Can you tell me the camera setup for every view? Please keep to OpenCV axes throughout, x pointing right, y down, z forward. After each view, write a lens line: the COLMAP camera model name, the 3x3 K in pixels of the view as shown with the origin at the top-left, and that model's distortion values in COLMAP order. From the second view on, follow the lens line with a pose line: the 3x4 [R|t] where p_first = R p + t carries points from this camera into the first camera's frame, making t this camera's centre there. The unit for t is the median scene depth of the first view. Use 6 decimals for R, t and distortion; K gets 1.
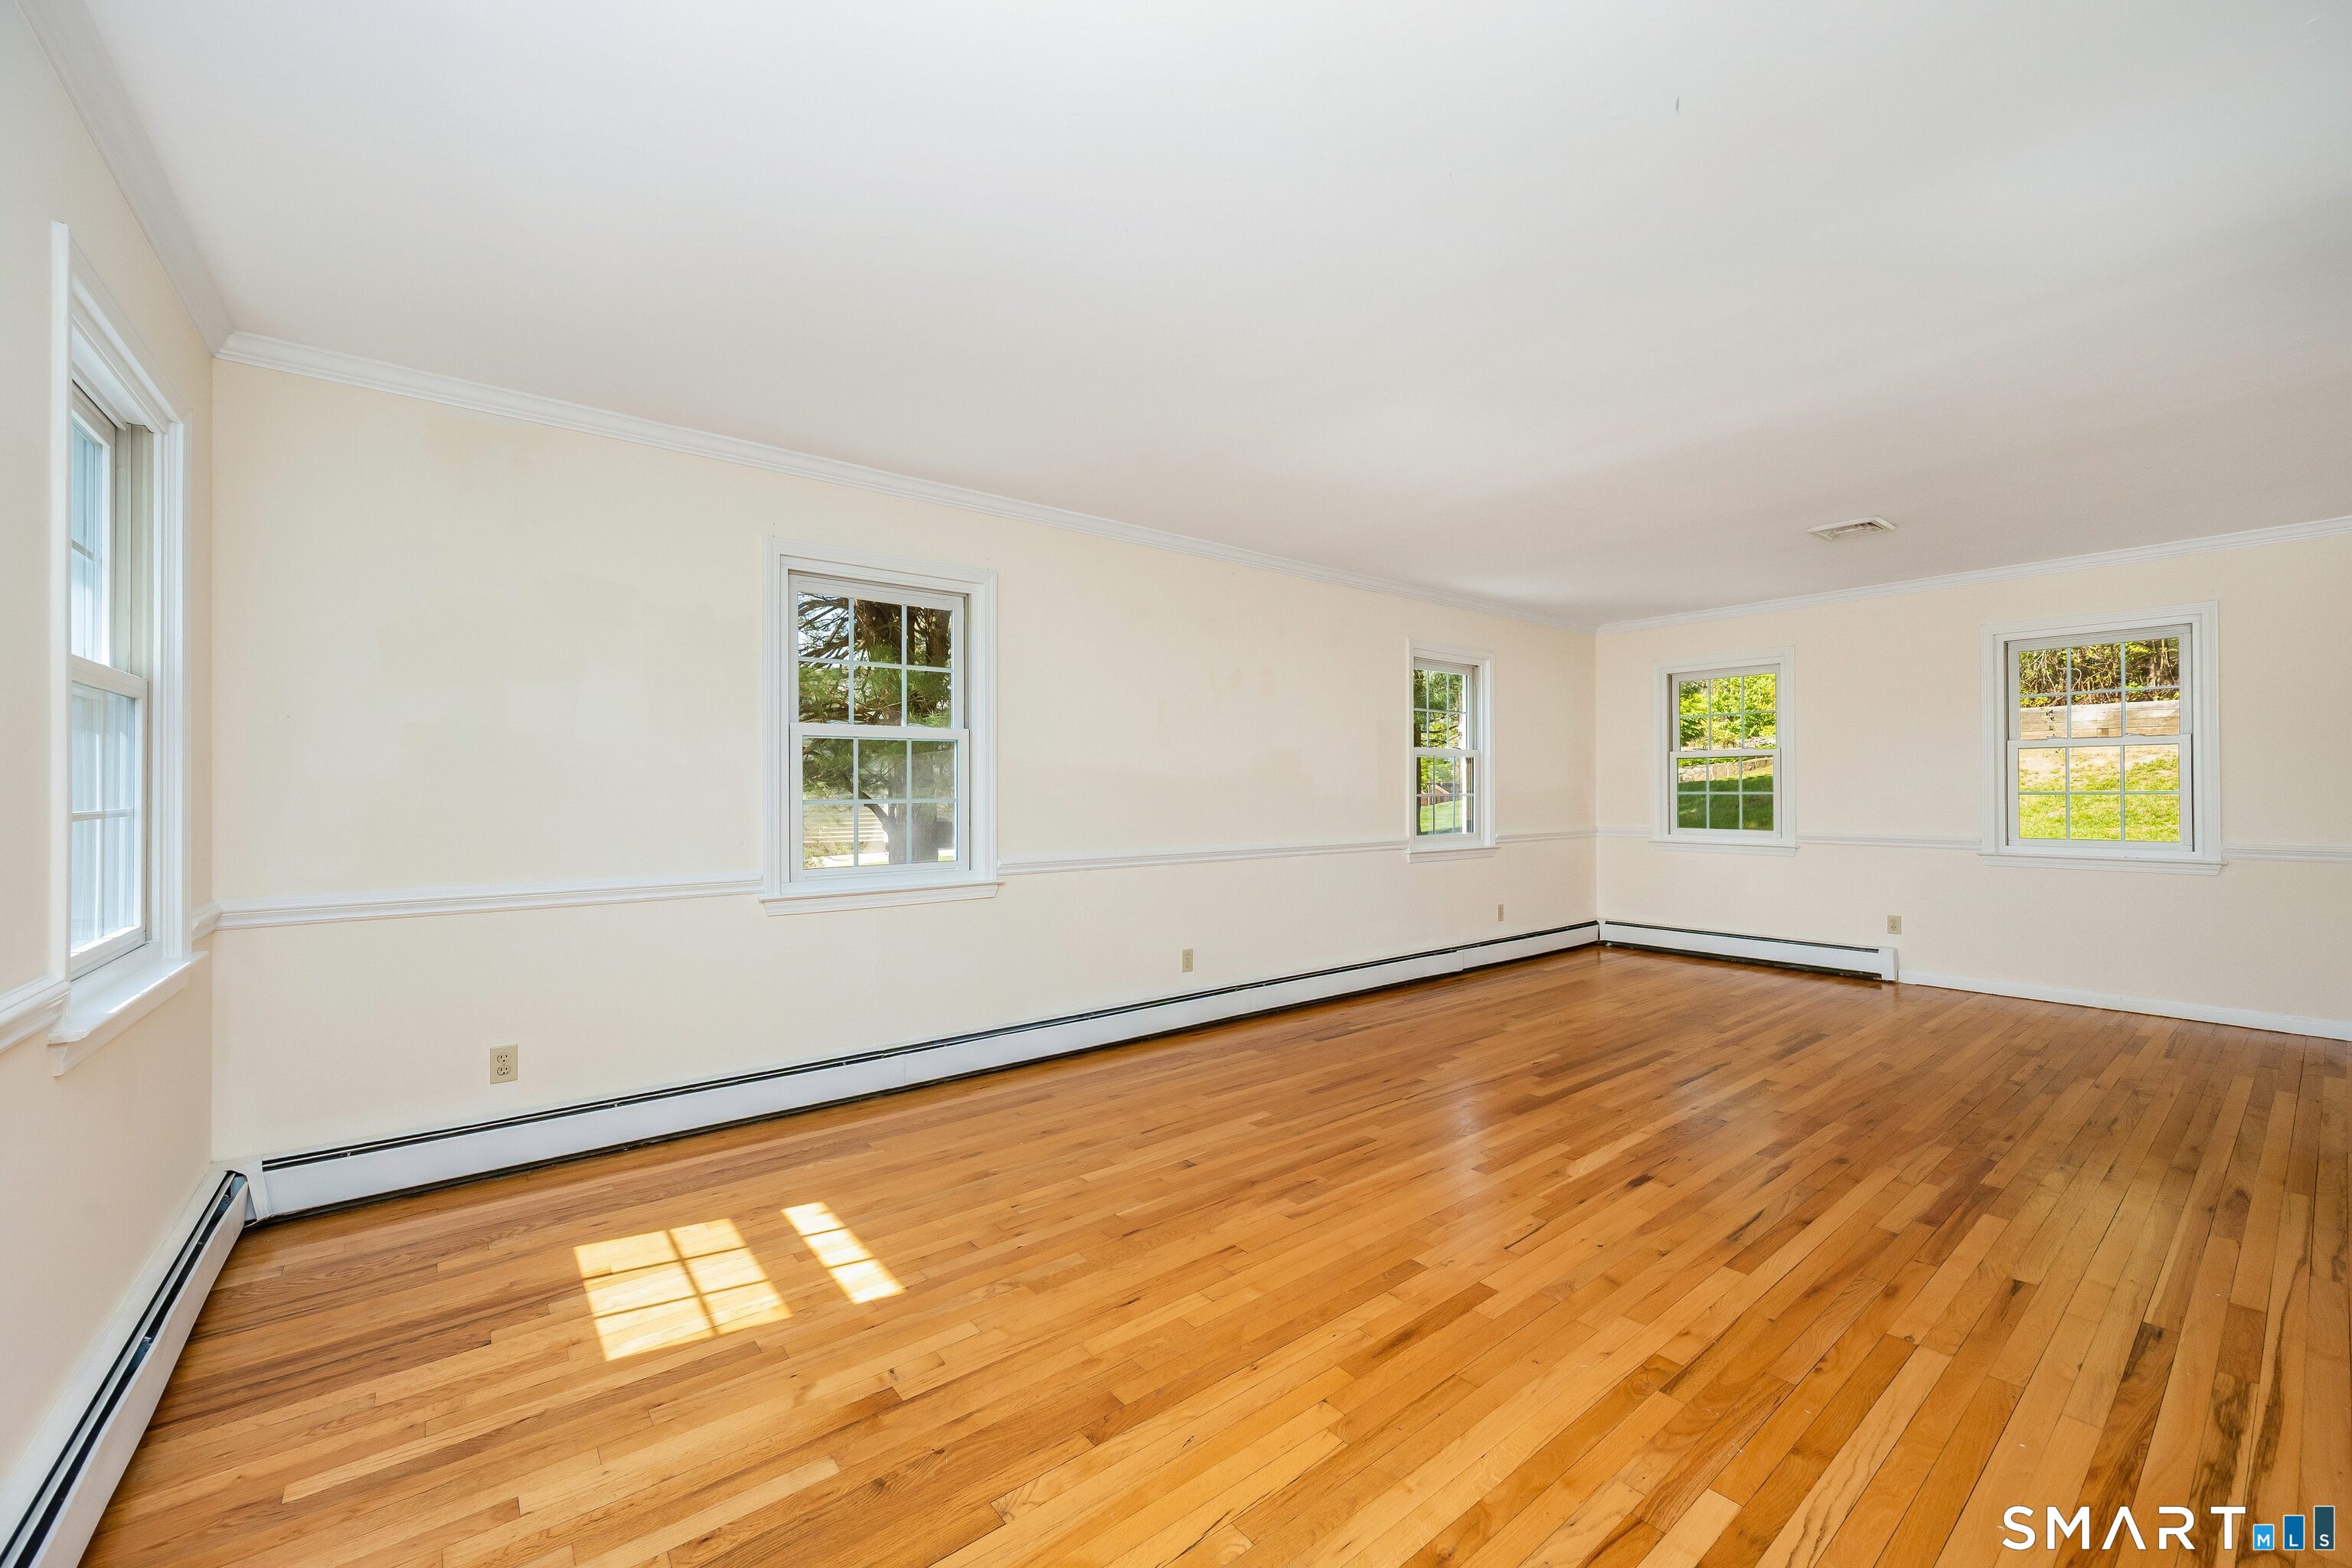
lens RADIAL K [[917.5, 0, 1177.7], [0, 917.5, 787.7], [0, 0, 1]] dist [-0.001615, -0.000217]
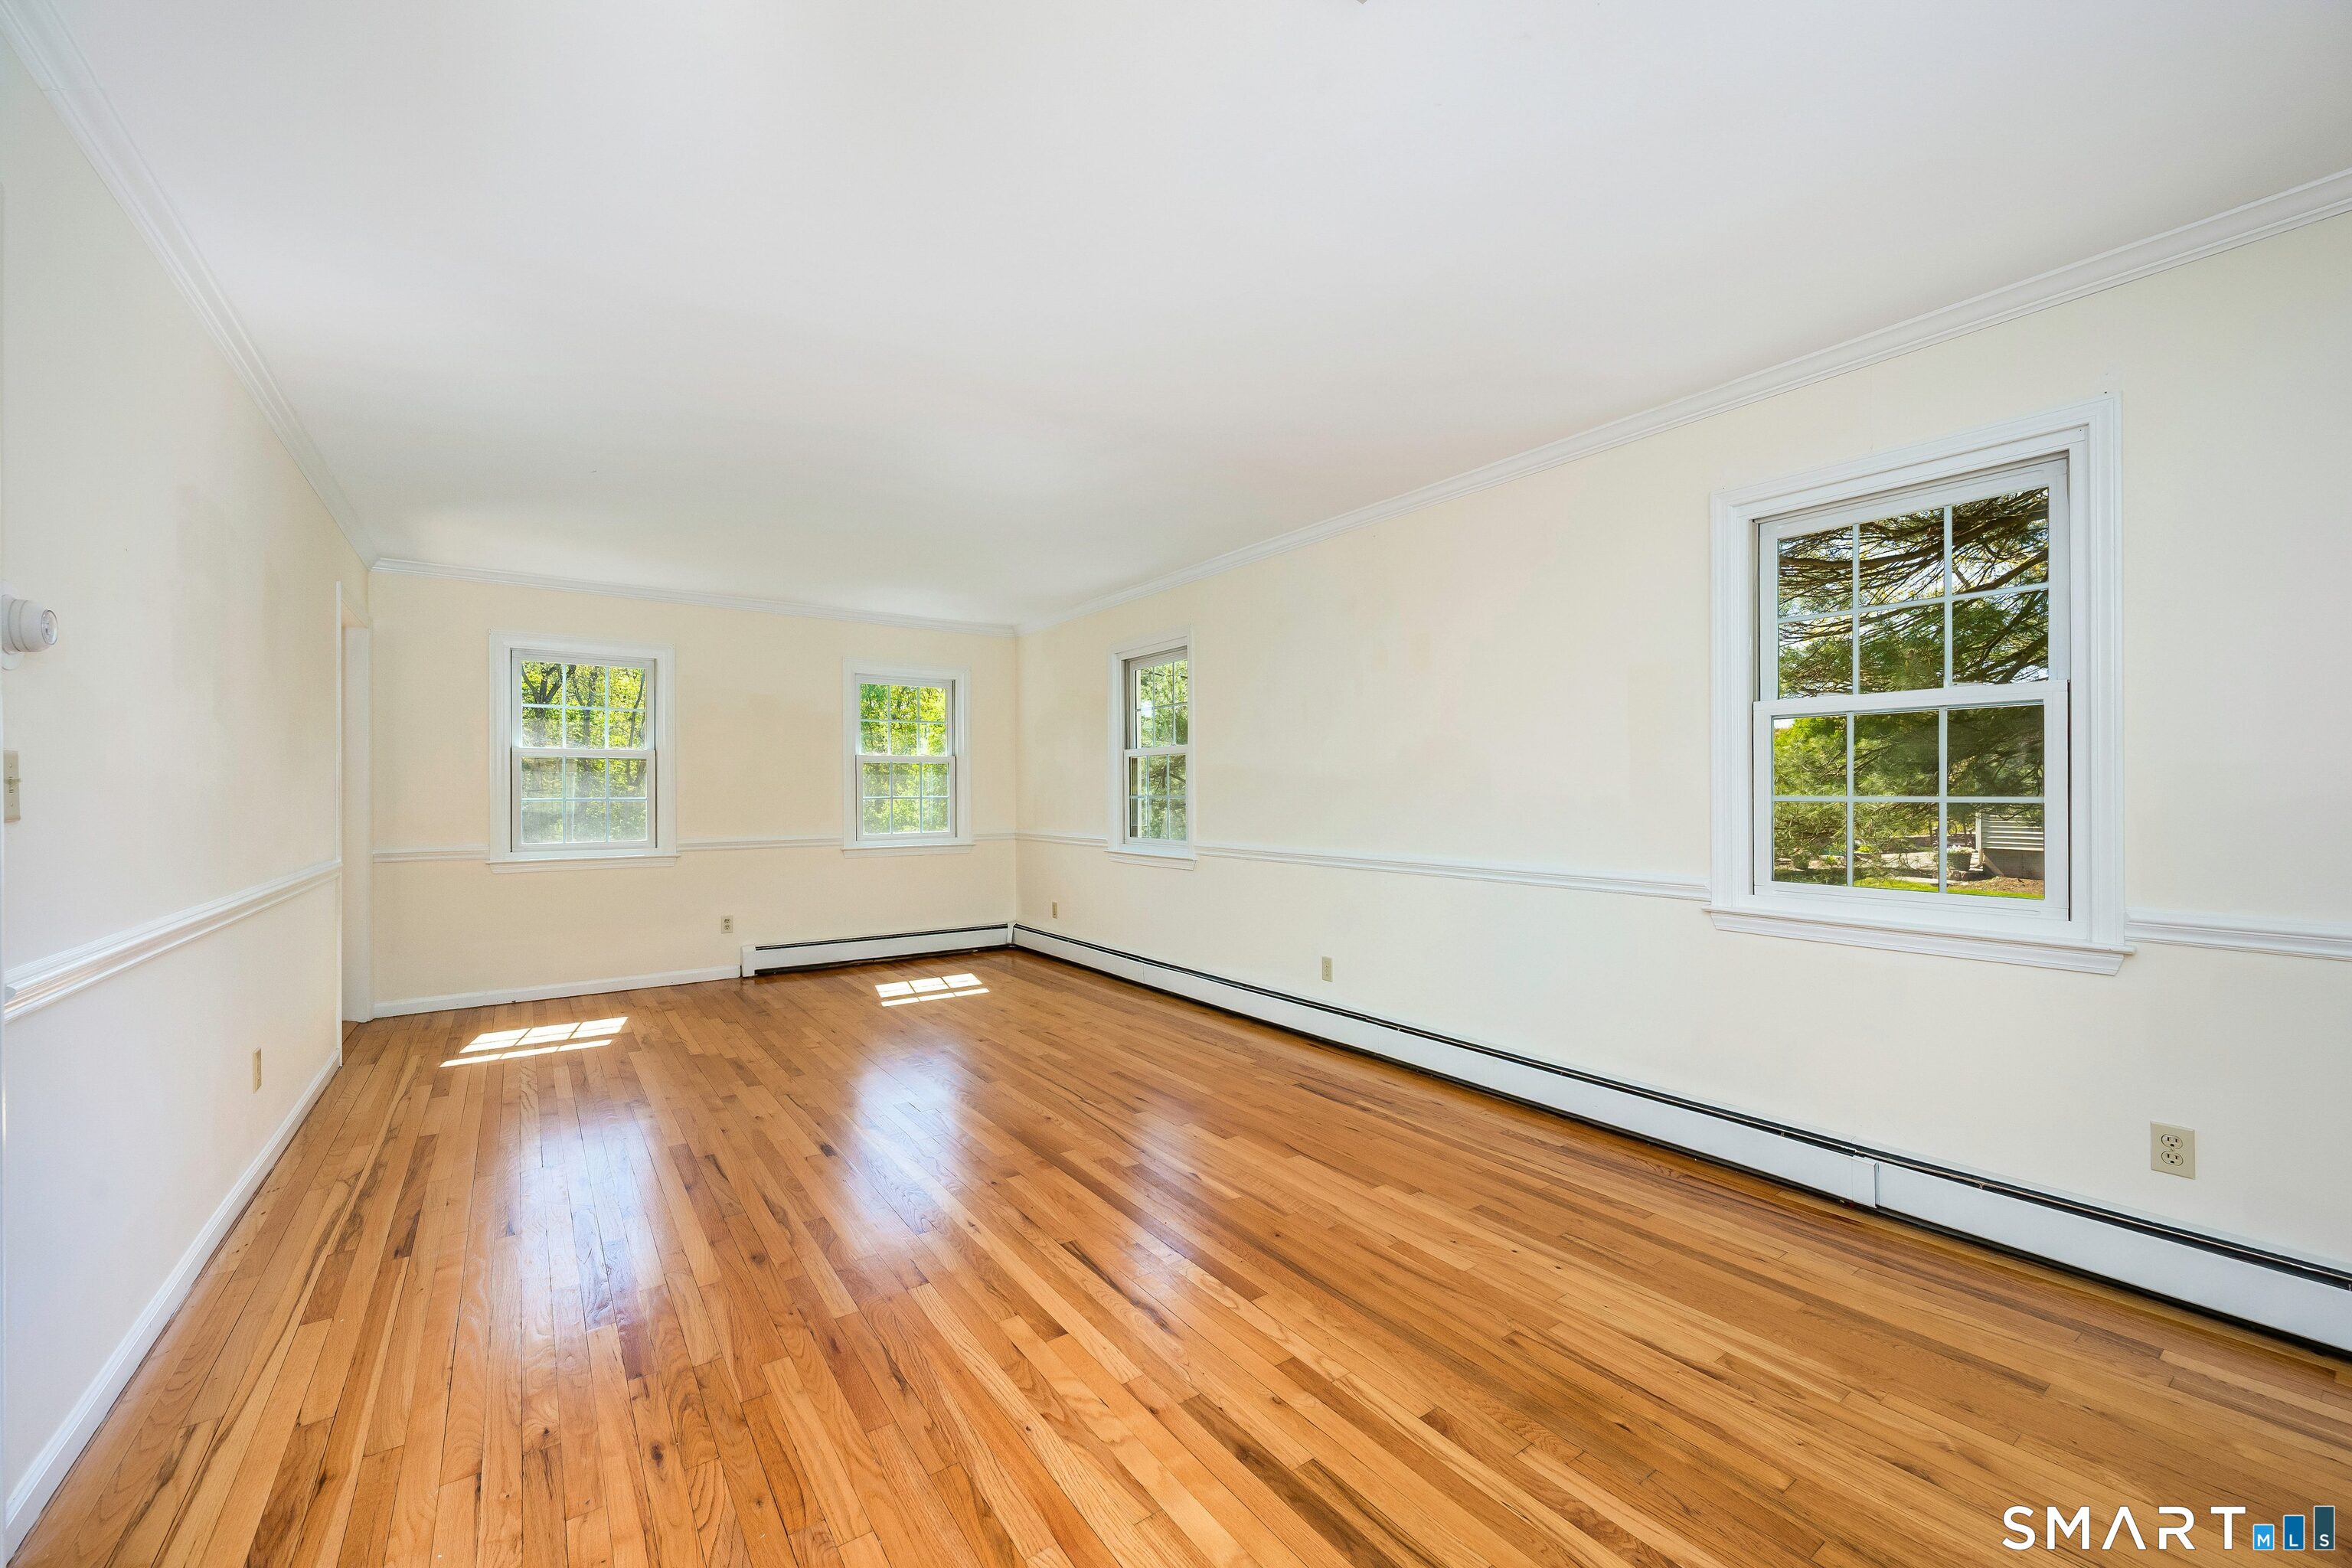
lens RADIAL K [[917.5, 0, 1177.7], [0, 917.5, 787.7], [0, 0, 1]] dist [-0.001615, -0.000217]
pose [[-0.044288, 0.001038, -0.999018, 1.231183], [0.008344, 0.999965, 0.000669, 0.003007], [0.998984, -0.008306, -0.044295, 1.150334]]
